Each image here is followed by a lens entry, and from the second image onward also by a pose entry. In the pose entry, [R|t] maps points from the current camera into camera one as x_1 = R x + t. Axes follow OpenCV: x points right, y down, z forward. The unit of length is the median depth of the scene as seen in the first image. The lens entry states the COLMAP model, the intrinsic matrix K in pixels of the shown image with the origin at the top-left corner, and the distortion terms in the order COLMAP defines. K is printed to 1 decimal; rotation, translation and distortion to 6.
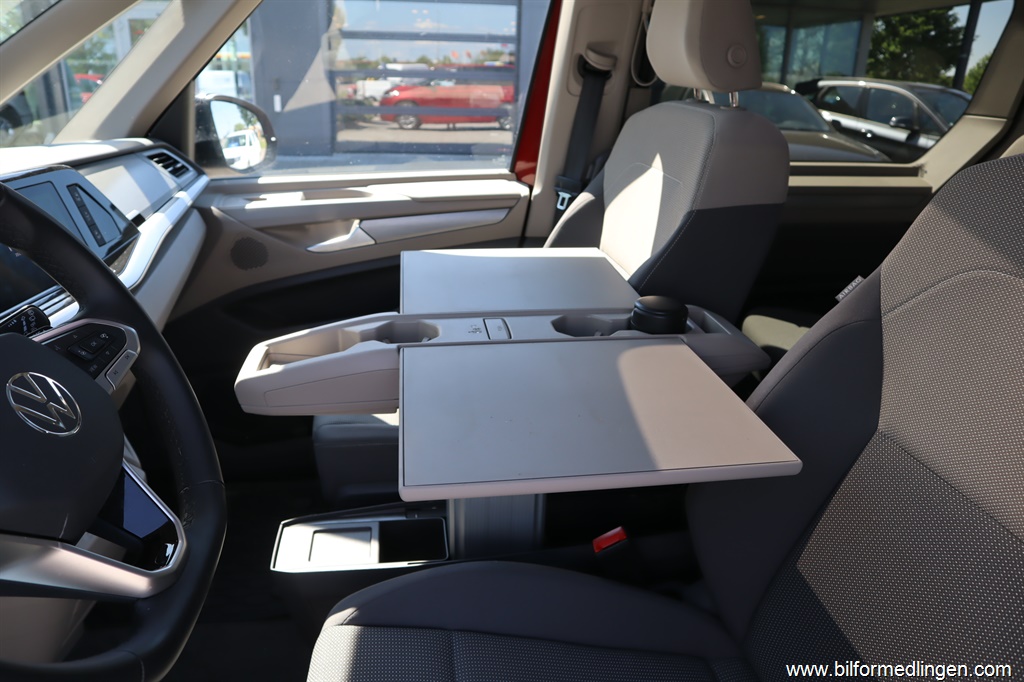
lens RADIAL K [[722.4, 0, 501.1], [0, 722.4, 347.1], [0, 0, 1]] dist [-0.125882, 0.080127]
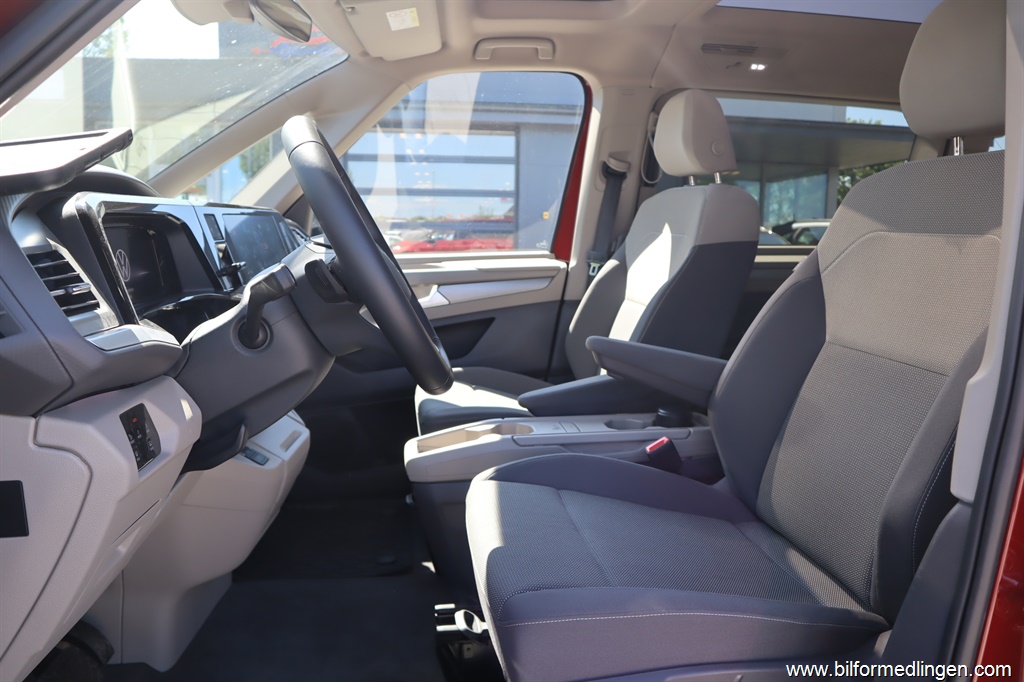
lens RADIAL K [[722.4, 0, 501.1], [0, 722.4, 347.1], [0, 0, 1]] dist [-0.125882, 0.080127]
pose [[0.999853, -0.014336, 0.009354, -0.096908], [0.015982, 0.977552, -0.210088, 0.207890], [-0.006132, 0.210207, 0.977638, -0.253398]]
